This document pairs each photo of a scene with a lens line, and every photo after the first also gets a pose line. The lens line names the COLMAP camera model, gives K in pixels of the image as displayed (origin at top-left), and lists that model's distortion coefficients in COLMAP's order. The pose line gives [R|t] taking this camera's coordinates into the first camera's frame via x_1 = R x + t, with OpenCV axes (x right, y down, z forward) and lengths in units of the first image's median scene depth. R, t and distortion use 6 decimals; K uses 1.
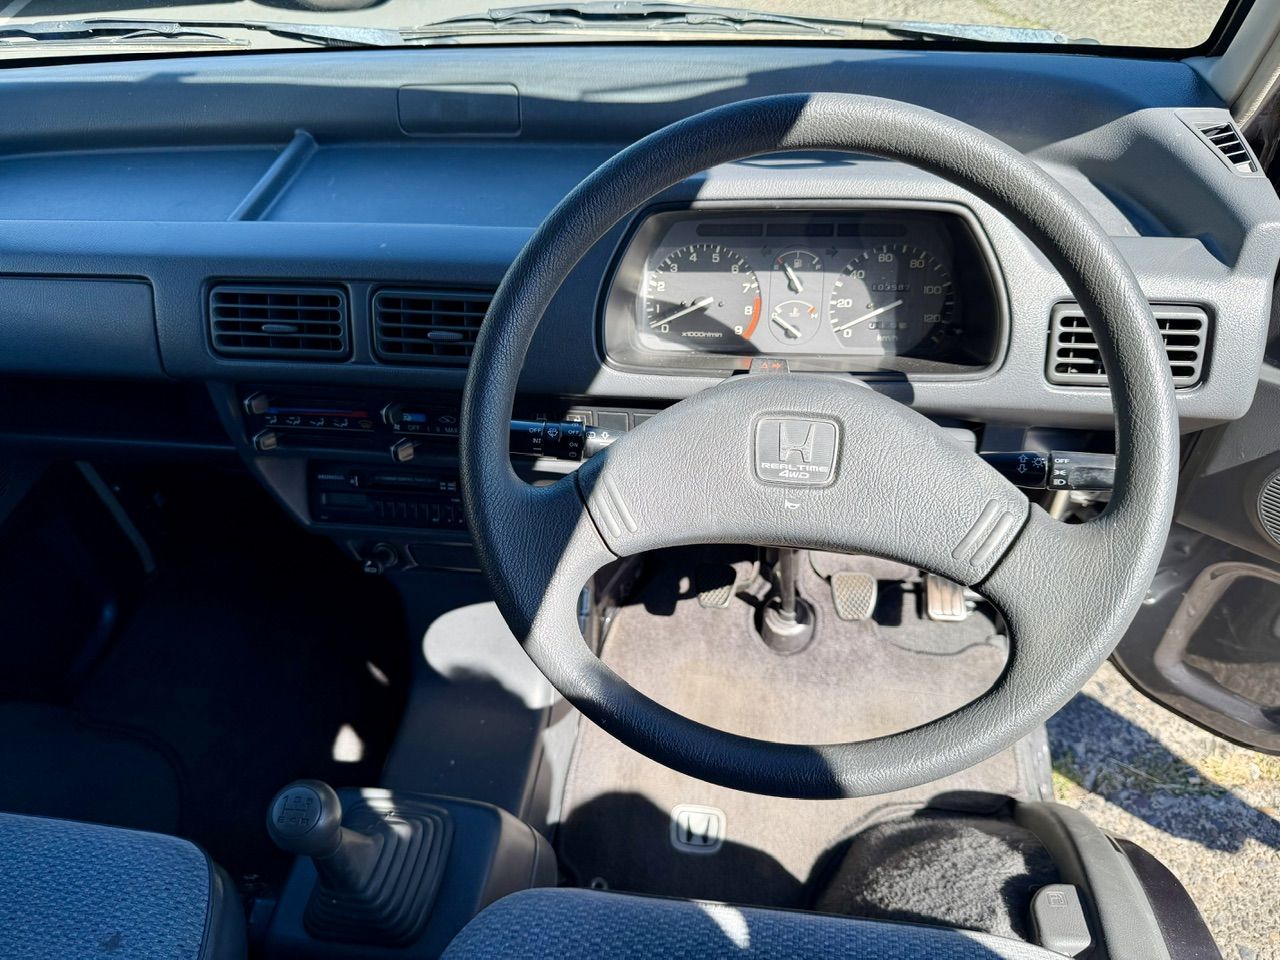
lens RADIAL K [[897.7, 0, 645.6], [0, 897.7, 478.8], [0, 0, 1]] dist [0.111979, -0.216799]
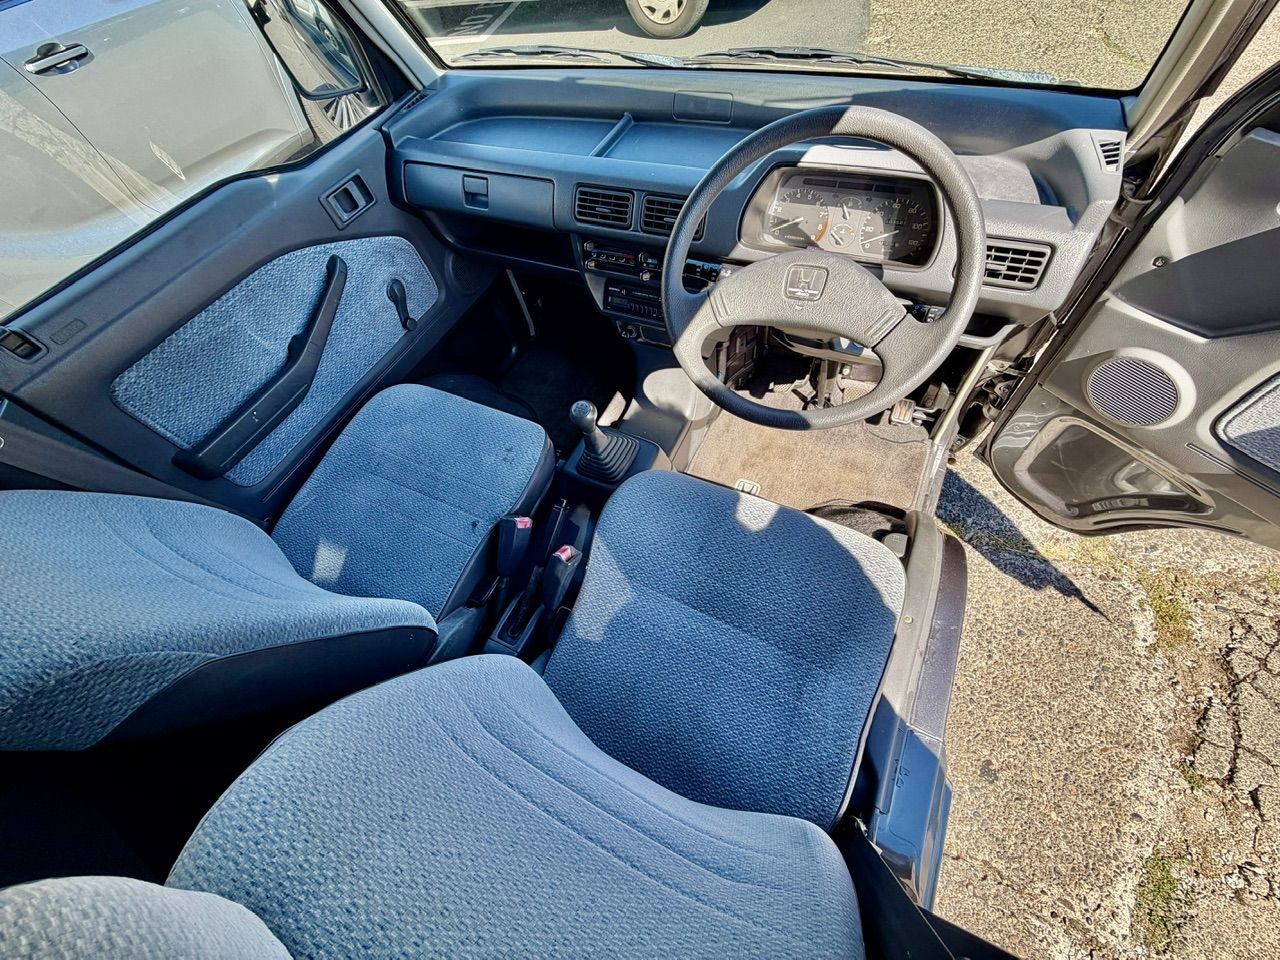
lens RADIAL K [[508.6, 0, 643.6], [0, 508.6, 479.2], [0, 0, 1]] dist [-0.001843, 0.000669]
pose [[0.946090, 0.230461, -0.227598, 0.129444], [-0.169740, 0.951224, 0.257607, 0.122452], [0.275865, -0.205087, 0.939062, -0.286623]]
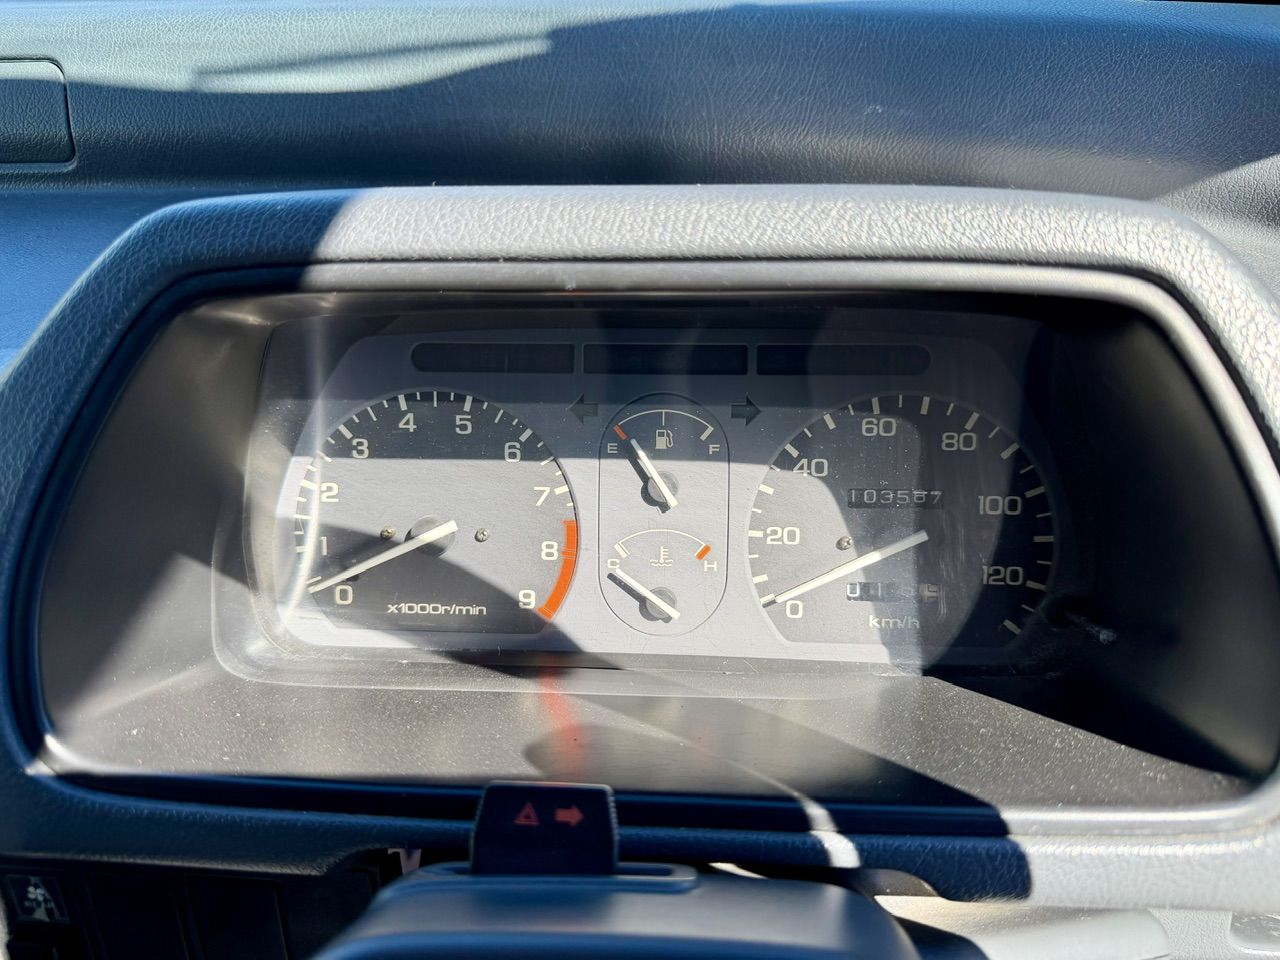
lens RADIAL K [[899.5, 0, 643.1], [0, 899.5, 492.0], [0, 0, 1]] dist [0.049516, -0.068634]
pose [[0.997142, -0.010644, 0.074794, 0.126365], [0.020729, 0.990576, -0.135384, -0.157897], [-0.072649, 0.136547, 0.987966, 0.597607]]
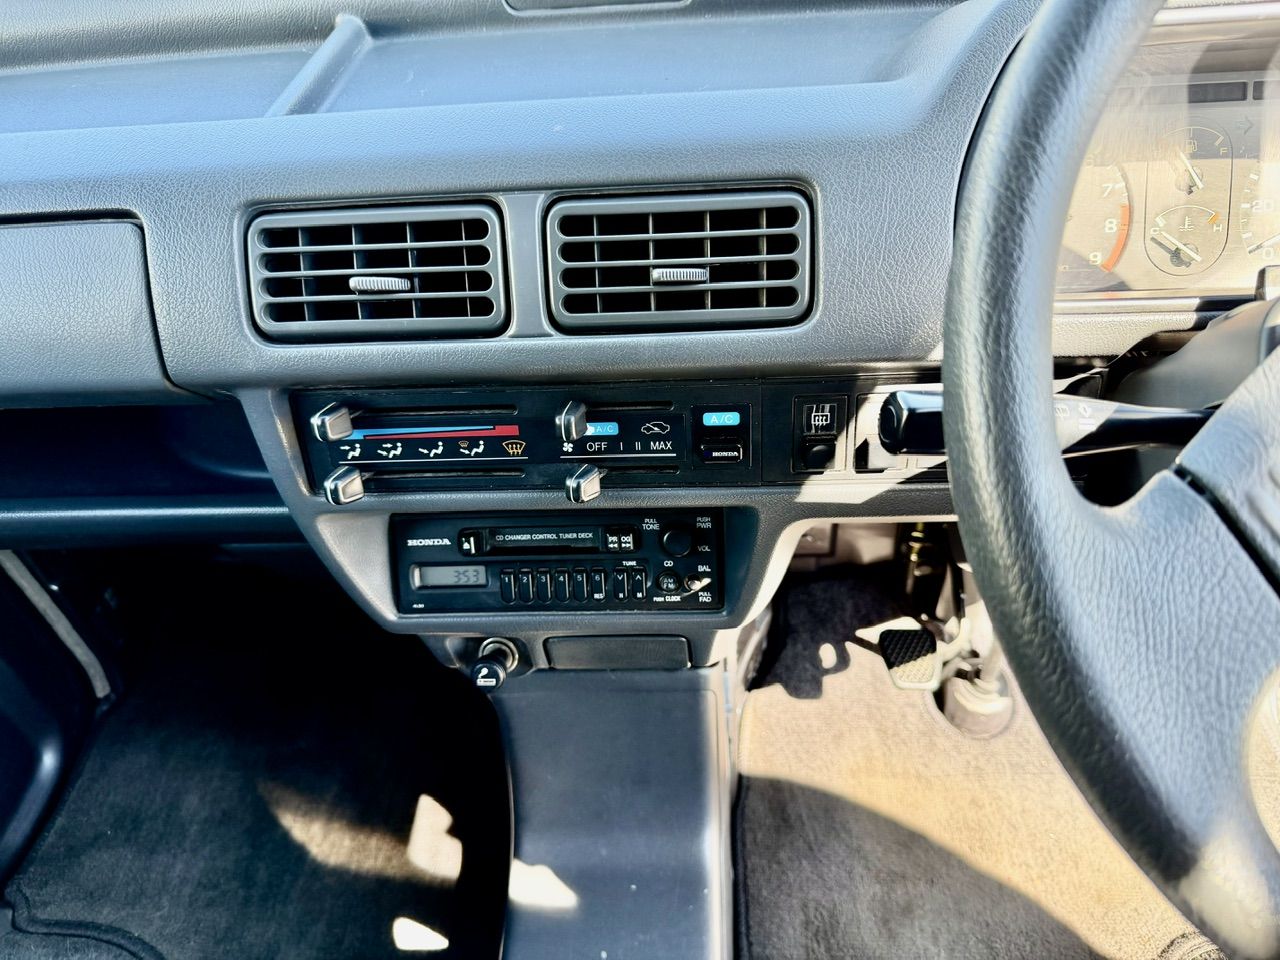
lens RADIAL K [[899.5, 0, 643.1], [0, 899.5, 492.0], [0, 0, 1]] dist [0.049516, -0.068634]
pose [[0.994730, -0.070297, 0.074640, -0.271927], [0.073777, 0.996262, -0.044940, 0.002753], [-0.071202, 0.050210, 0.996197, 0.402349]]
